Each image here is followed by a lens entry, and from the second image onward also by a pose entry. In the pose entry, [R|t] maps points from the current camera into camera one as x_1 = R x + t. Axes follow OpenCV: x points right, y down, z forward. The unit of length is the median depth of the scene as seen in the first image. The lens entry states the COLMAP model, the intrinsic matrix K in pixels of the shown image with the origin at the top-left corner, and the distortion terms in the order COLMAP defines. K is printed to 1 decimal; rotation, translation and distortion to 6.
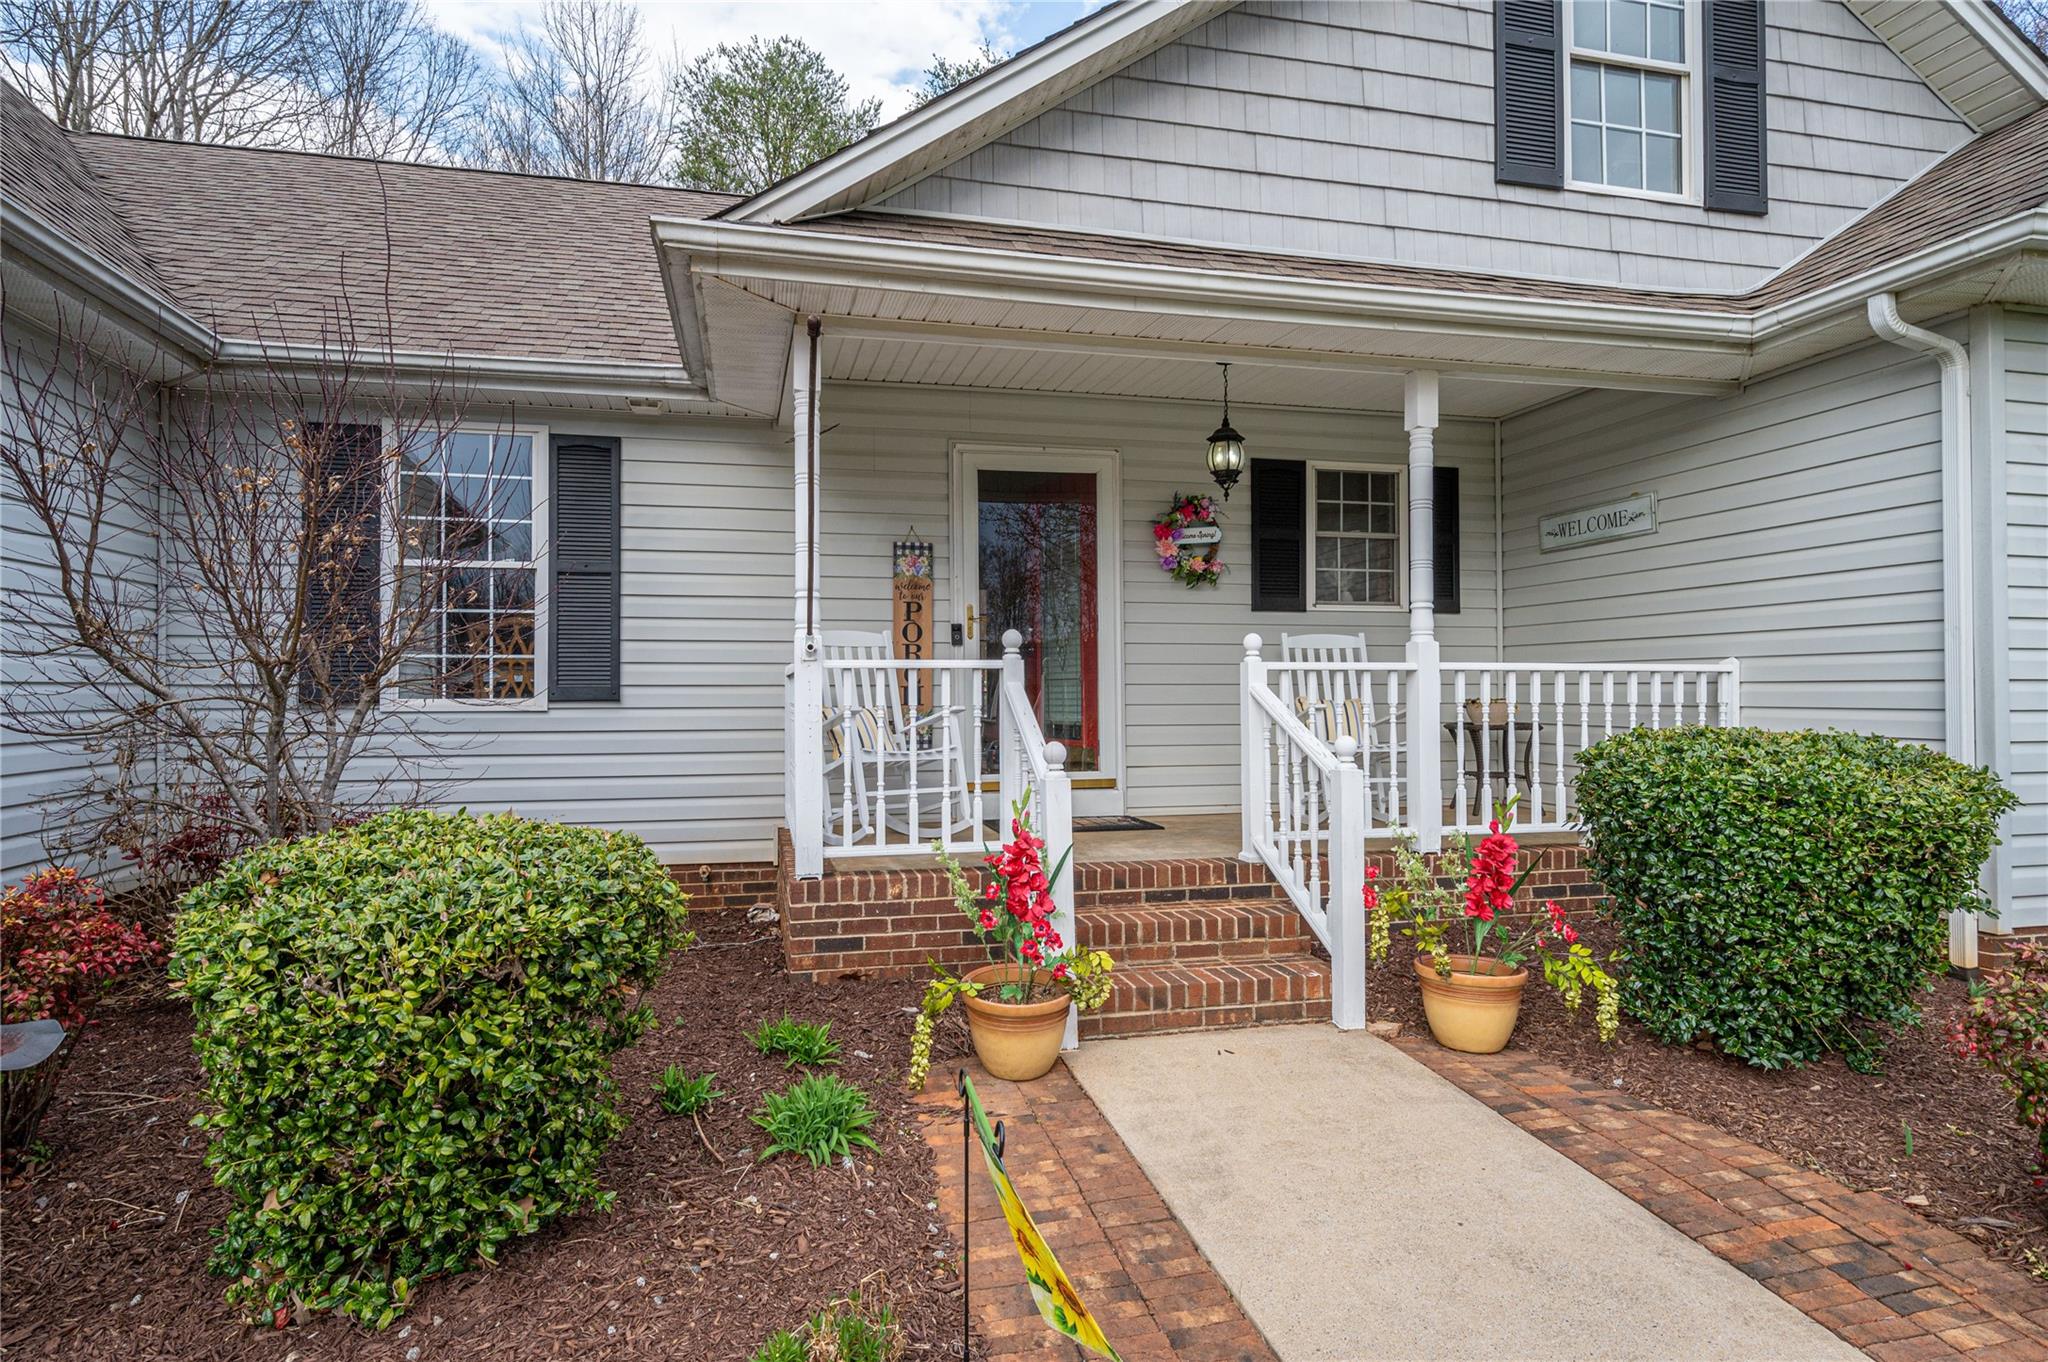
lens RADIAL K [[1060.1, 0, 980.5], [0, 1060.1, 672.3], [0, 0, 1]] dist [-0.000777, -0.000343]
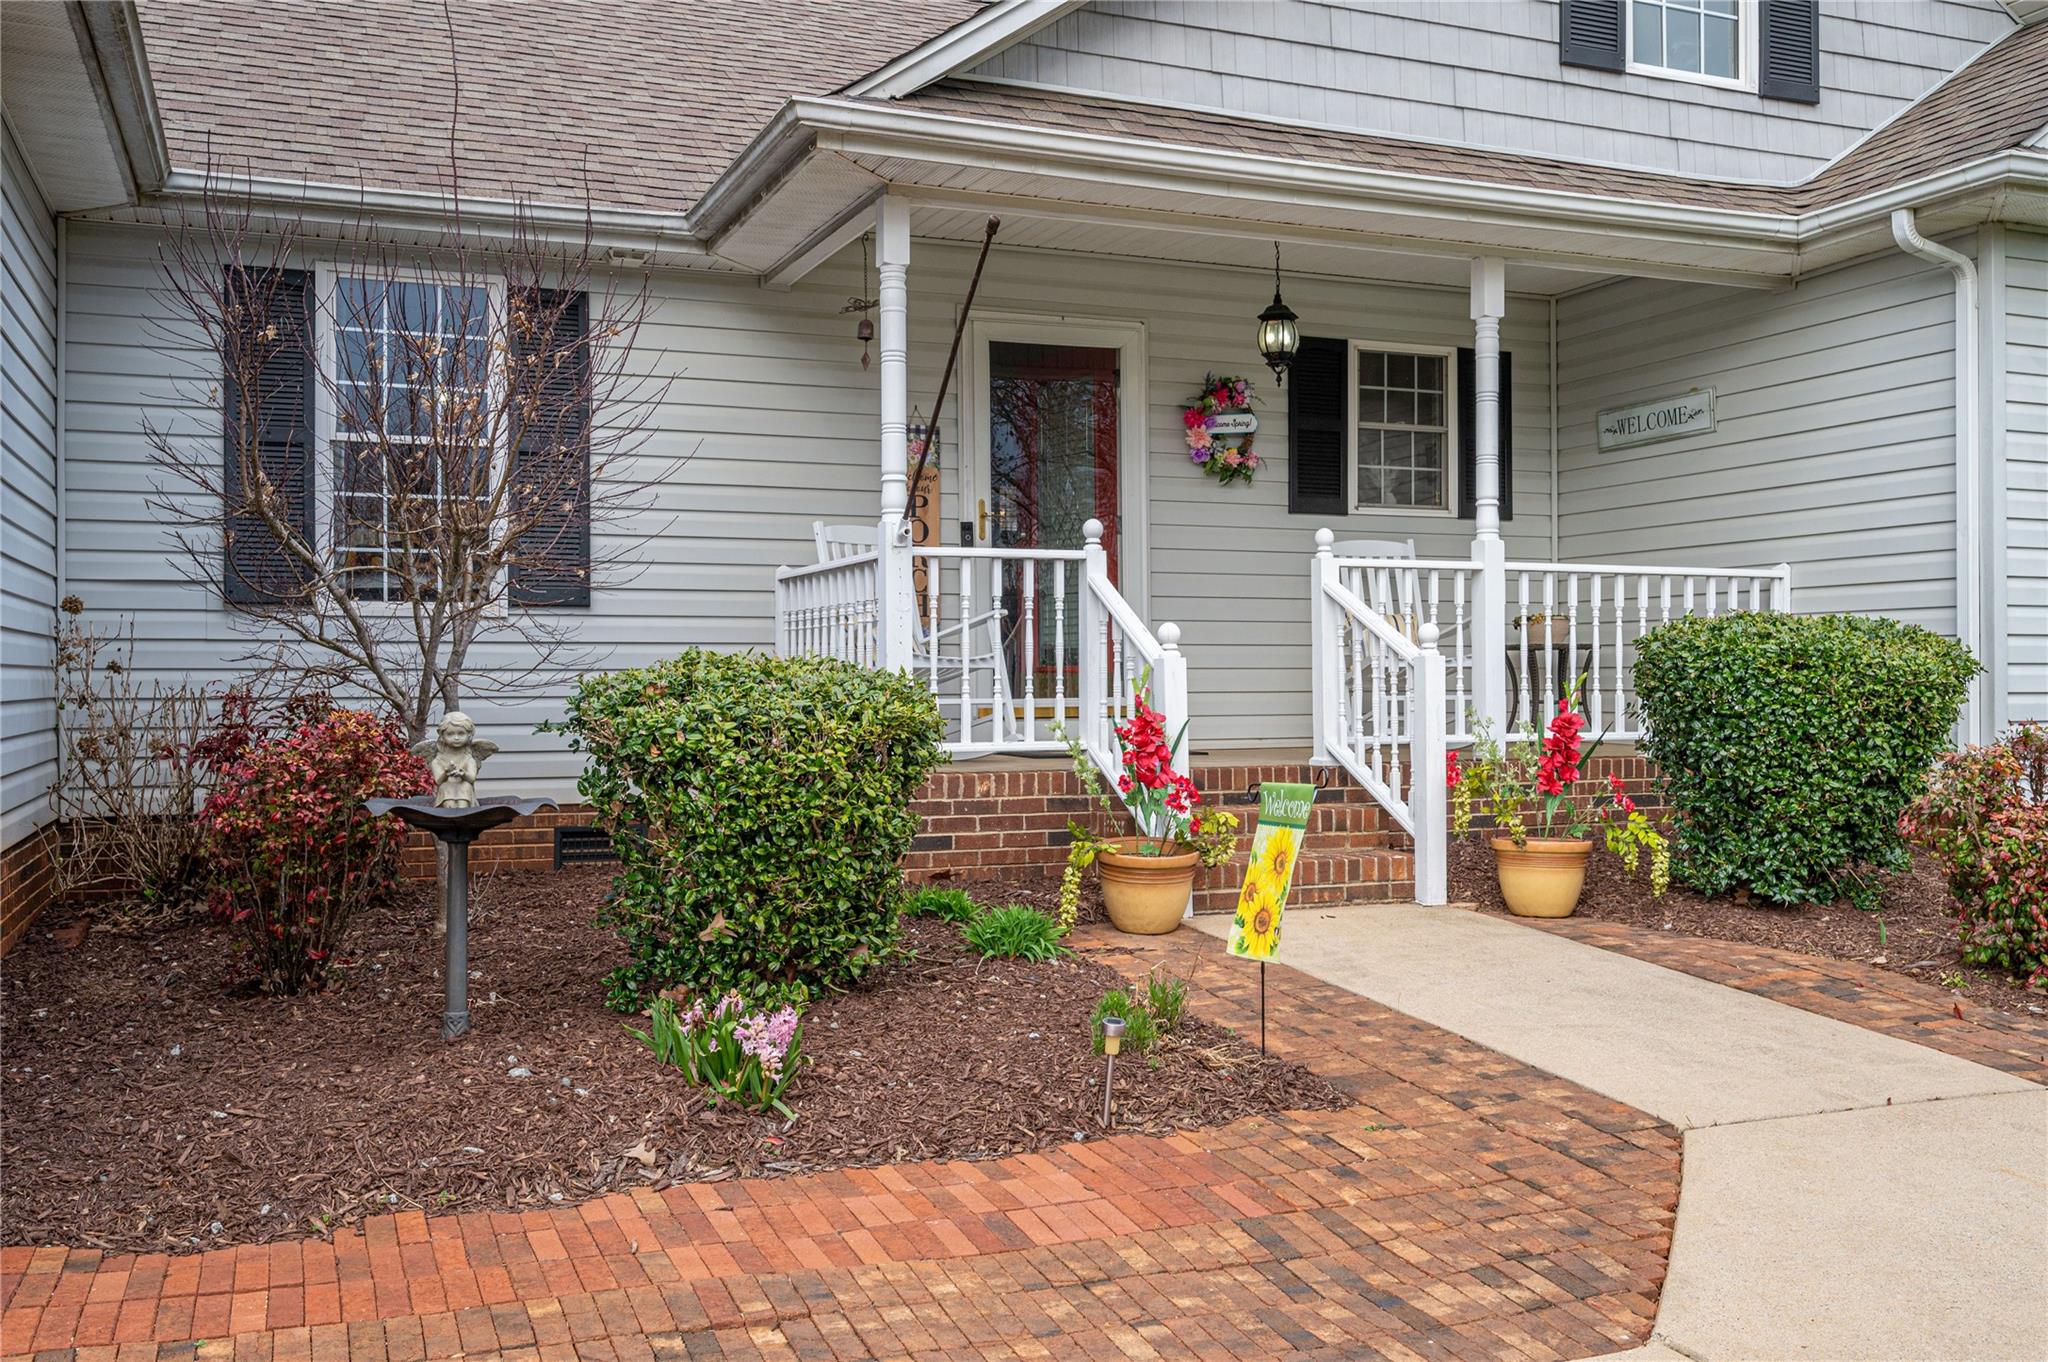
lens RADIAL K [[1825.5, 0, 1020.1], [0, 1825.5, 689.9], [0, 0, 1]] dist [-0.009645, 0.008788]
pose [[0.982630, -0.005879, 0.185482, -0.305053], [0.002138, 0.999790, 0.020363, 0.071664], [-0.185563, -0.019613, 0.982437, -0.544156]]
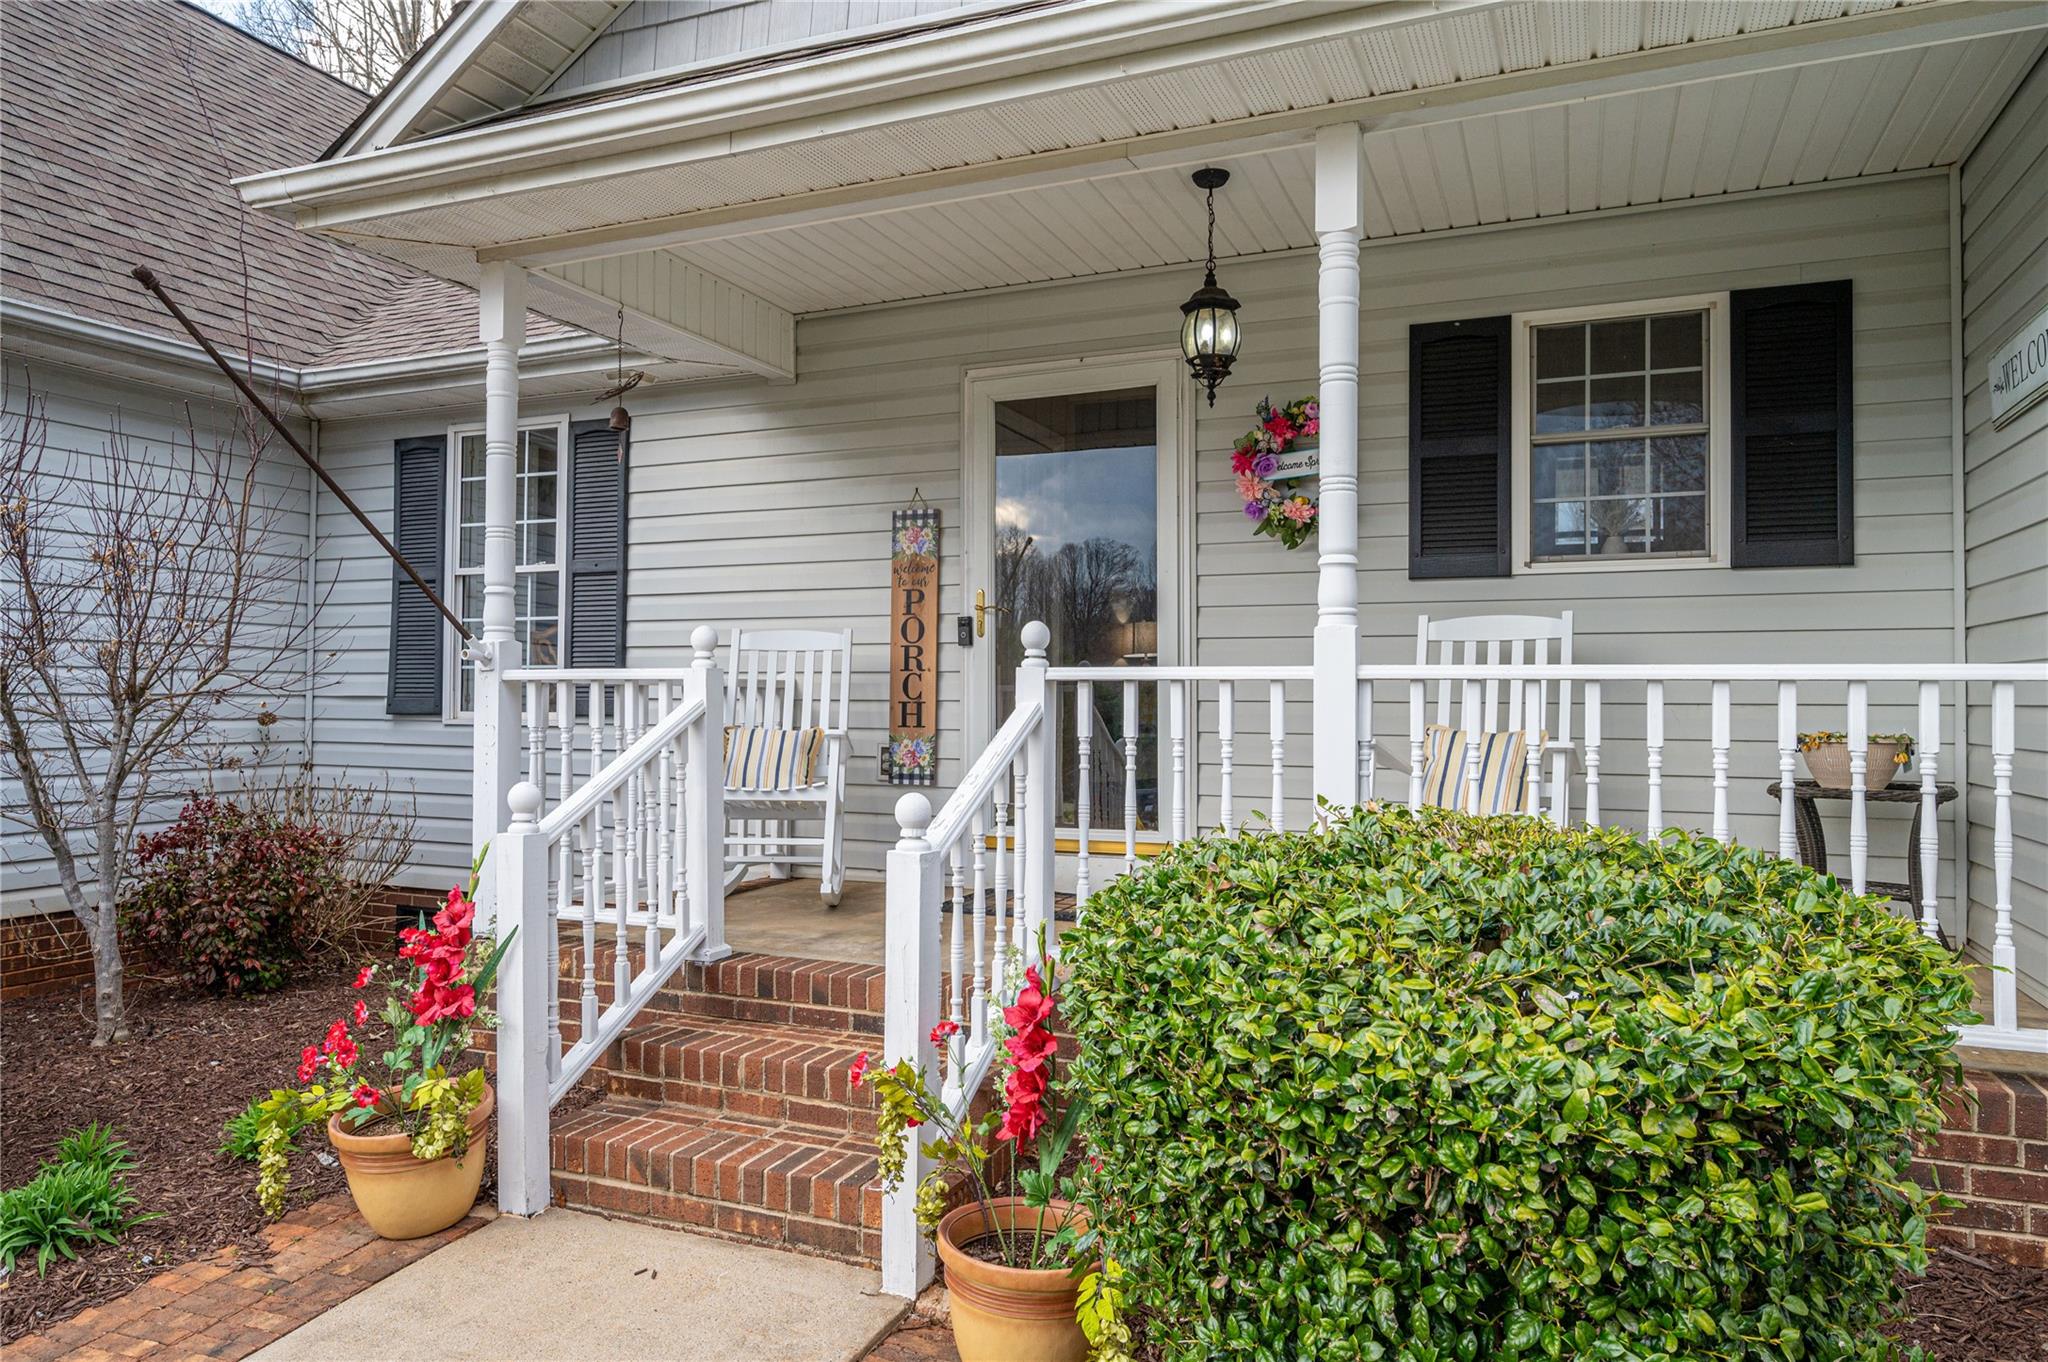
lens RADIAL K [[1311.6, 0, 1036.5], [0, 1311.6, 671.0], [0, 0, 1]] dist [-0.002654, 0.003536]
pose [[0.821561, -0.006398, -0.570085, 0.656254], [0.002216, 0.999965, -0.008029, -0.001397], [0.570116, 0.005333, 0.821547, 0.354026]]
